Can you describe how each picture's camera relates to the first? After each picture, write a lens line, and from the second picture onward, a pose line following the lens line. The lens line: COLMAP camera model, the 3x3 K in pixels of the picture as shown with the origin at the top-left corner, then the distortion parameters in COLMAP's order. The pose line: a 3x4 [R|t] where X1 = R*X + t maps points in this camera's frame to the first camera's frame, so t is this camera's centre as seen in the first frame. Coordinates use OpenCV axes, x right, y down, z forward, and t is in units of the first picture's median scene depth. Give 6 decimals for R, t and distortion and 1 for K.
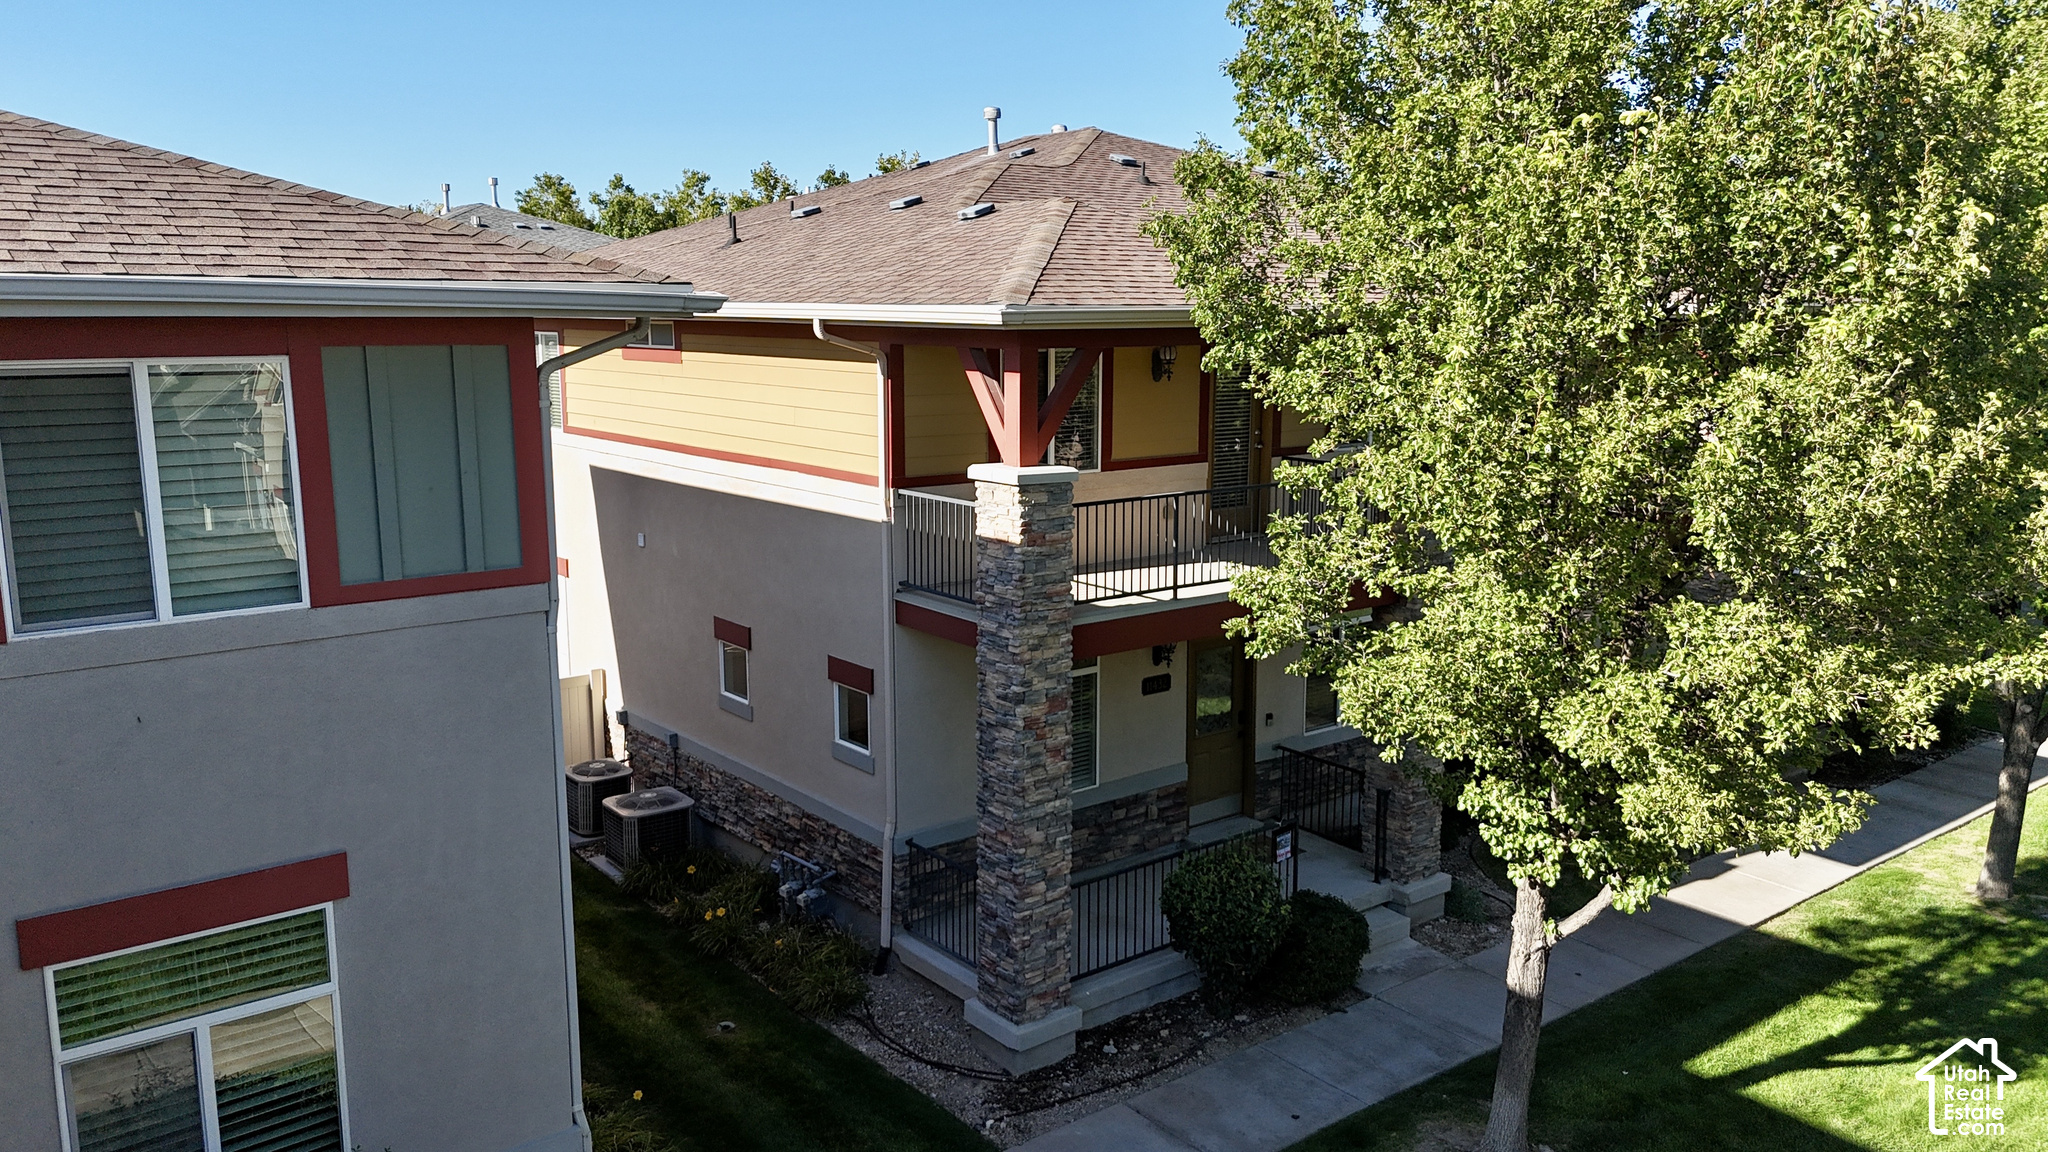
lens RADIAL K [[1535.0, 0, 1024.0], [0, 1535.0, 576.0], [0, 0, 1]] dist [0.011122, 0.003838]
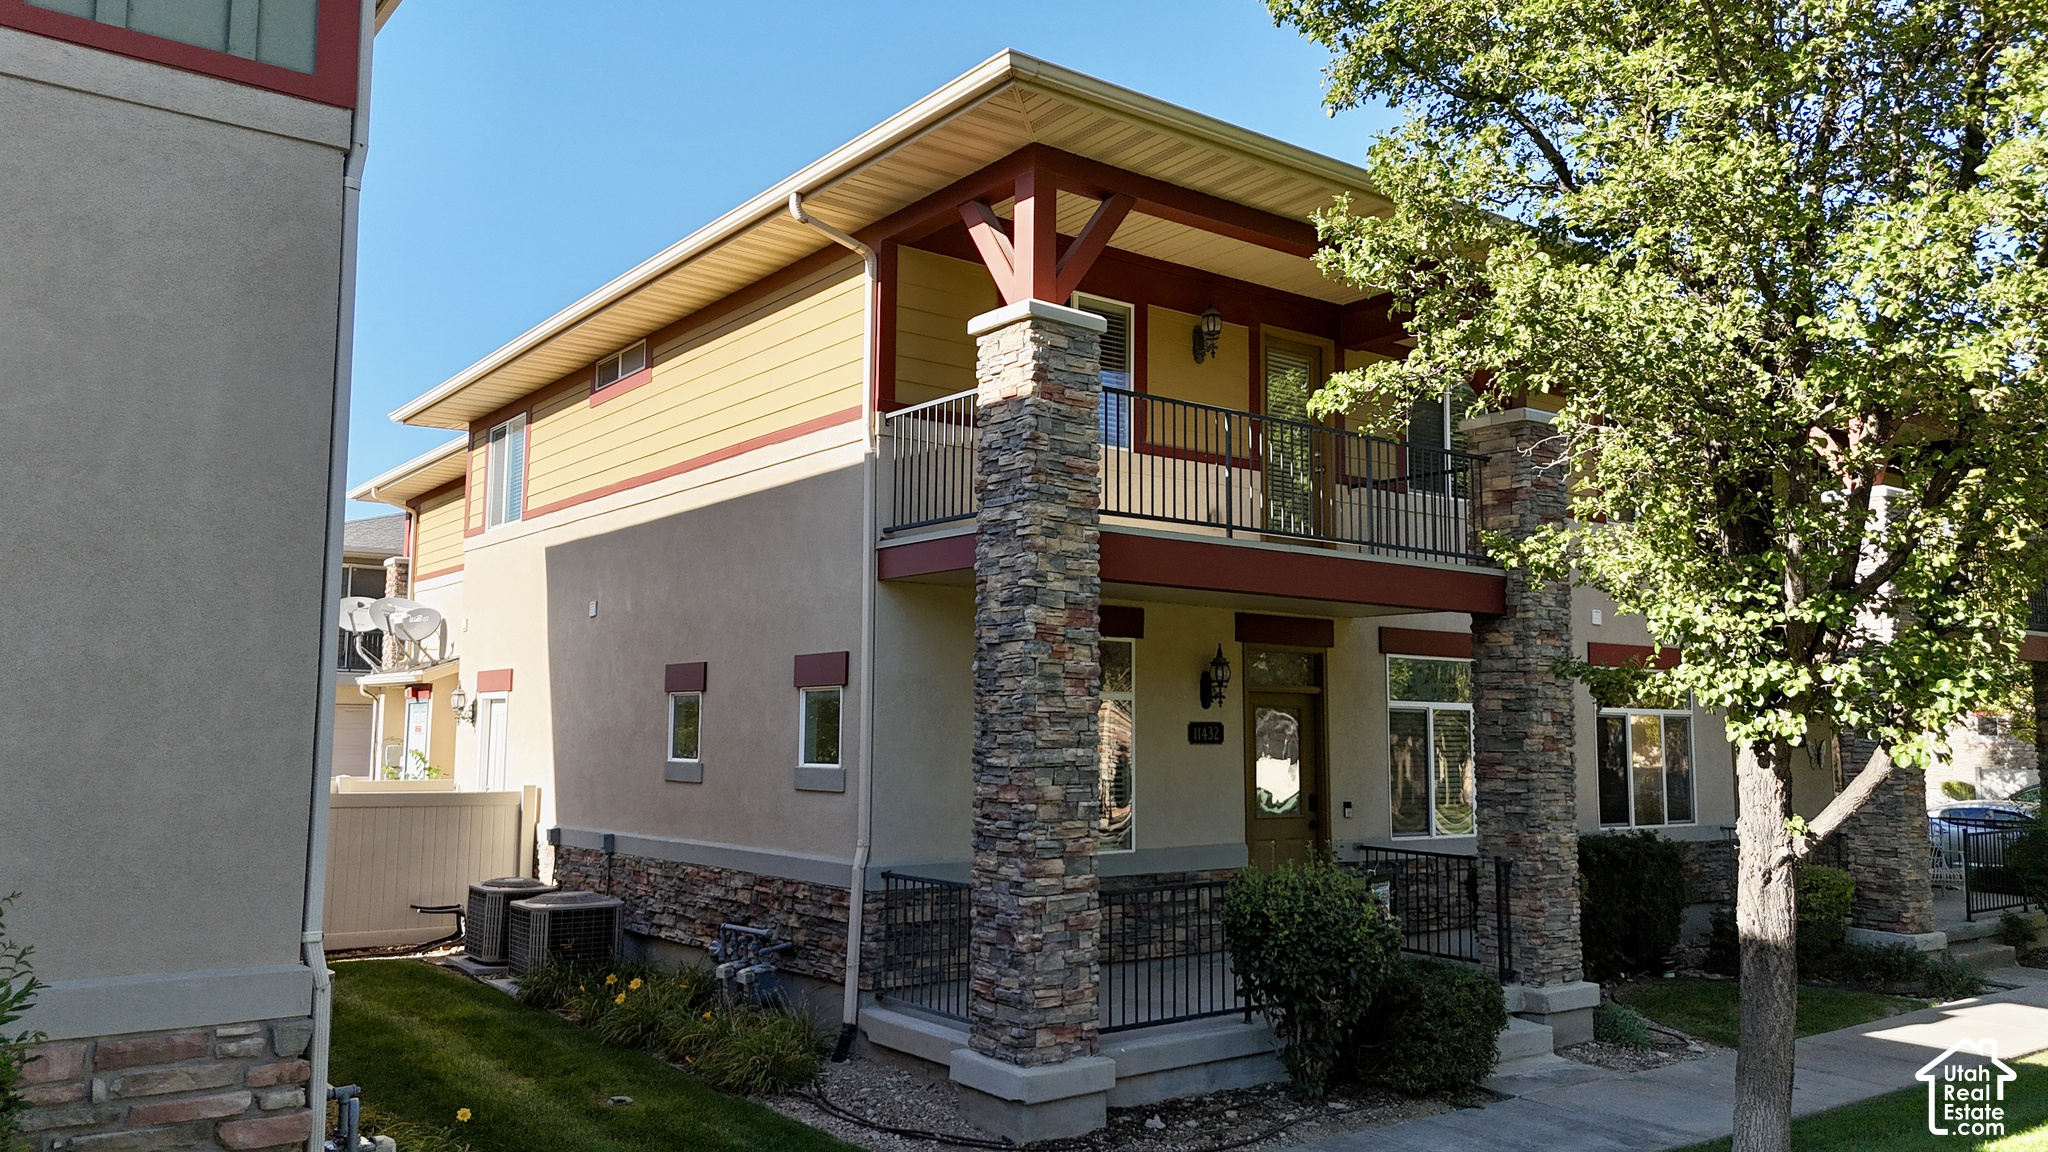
lens RADIAL K [[1535.0, 0, 1024.0], [0, 1535.0, 576.0], [0, 0, 1]] dist [0.011122, 0.003838]
pose [[0.999778, 0.004849, -0.020516, 0.009067], [-0.010324, 0.961115, -0.275954, 0.261627], [0.018380, 0.276104, 0.960952, 0.251384]]
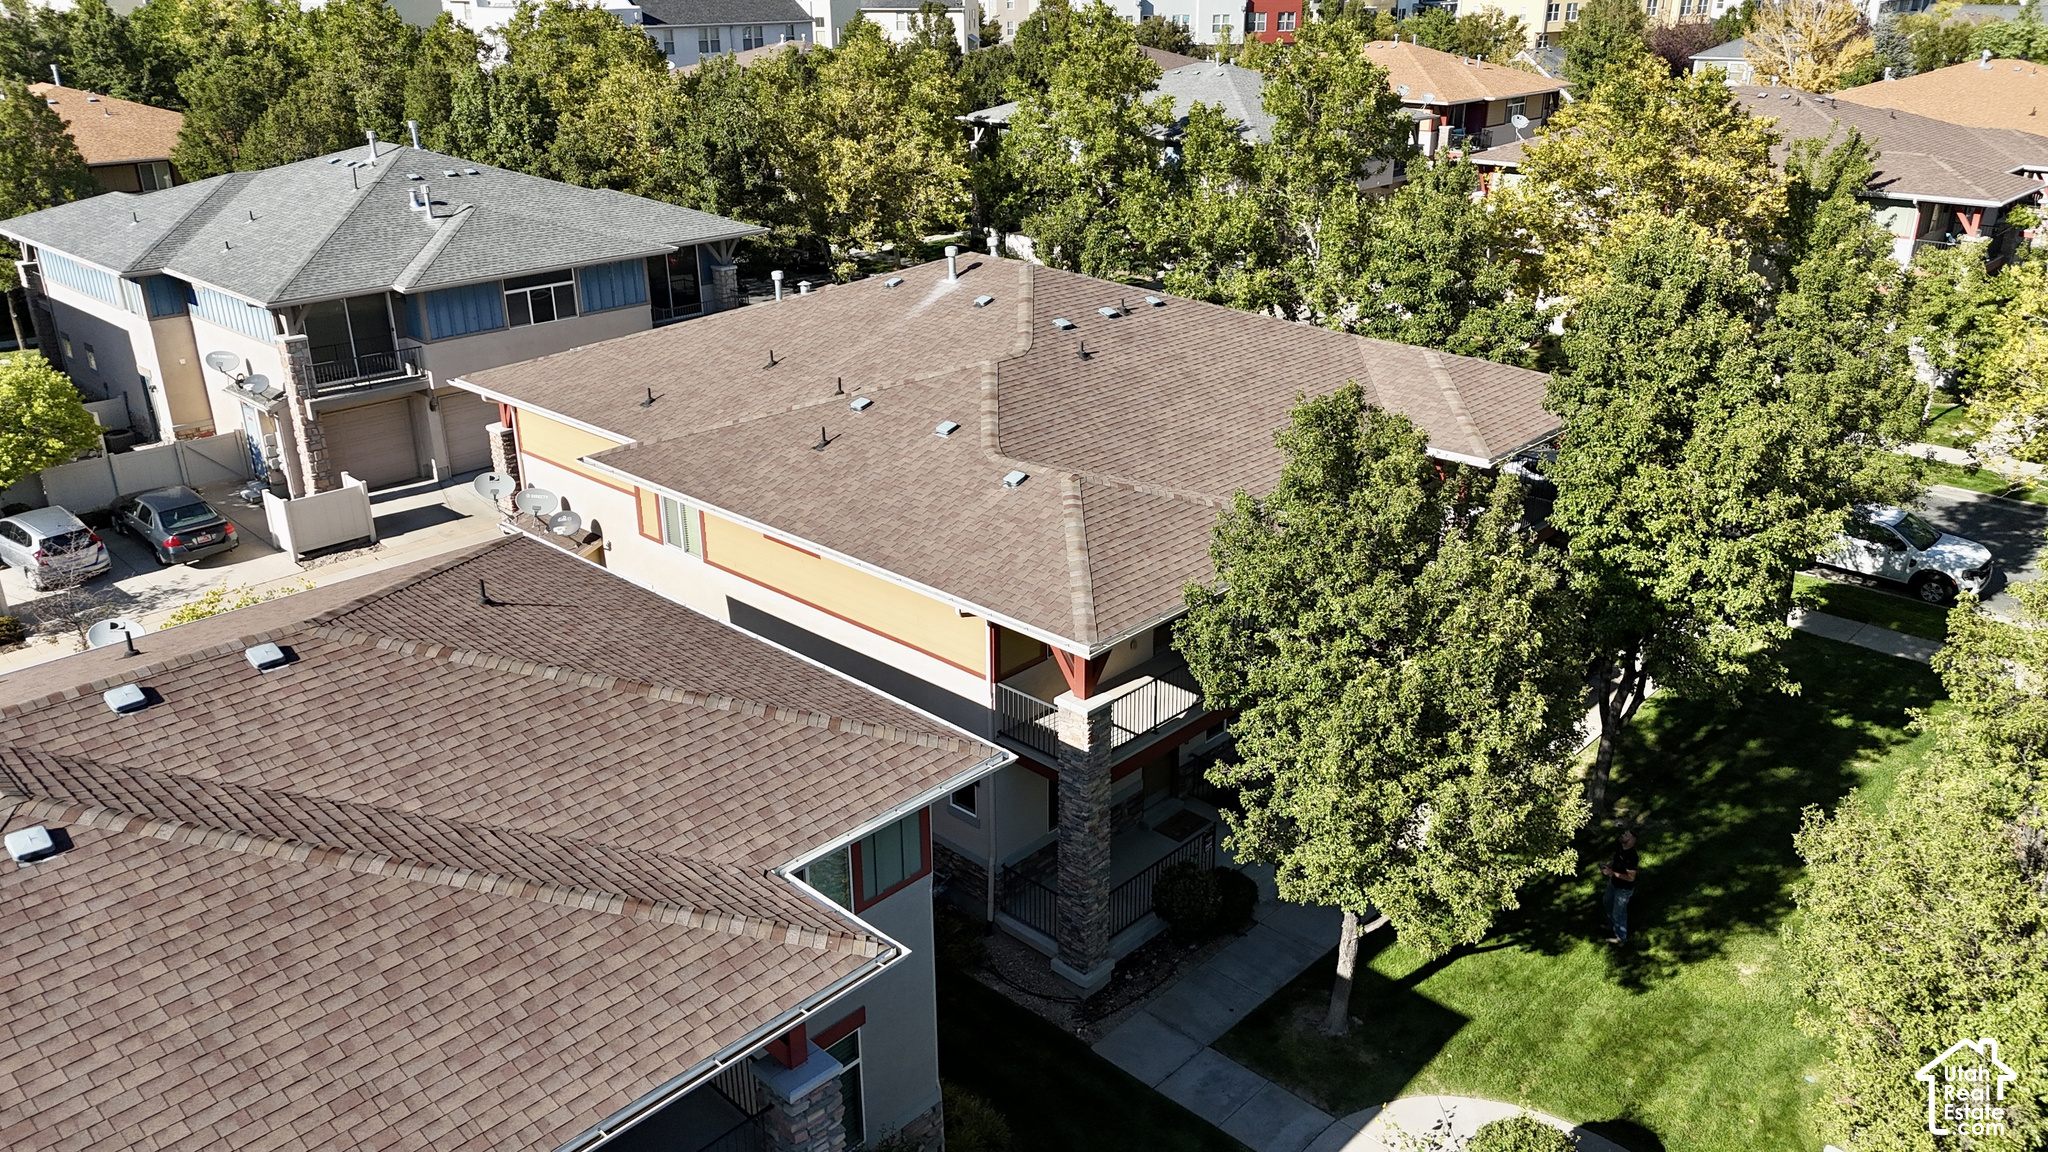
lens RADIAL K [[1535.0, 0, 1024.0], [0, 1535.0, 576.0], [0, 0, 1]] dist [0.011122, 0.003838]
pose [[0.989122, -0.060830, 0.133927, -0.290314], [0.031235, 0.976578, 0.212884, -0.568754], [-0.143740, -0.206386, 0.967855, -0.687758]]
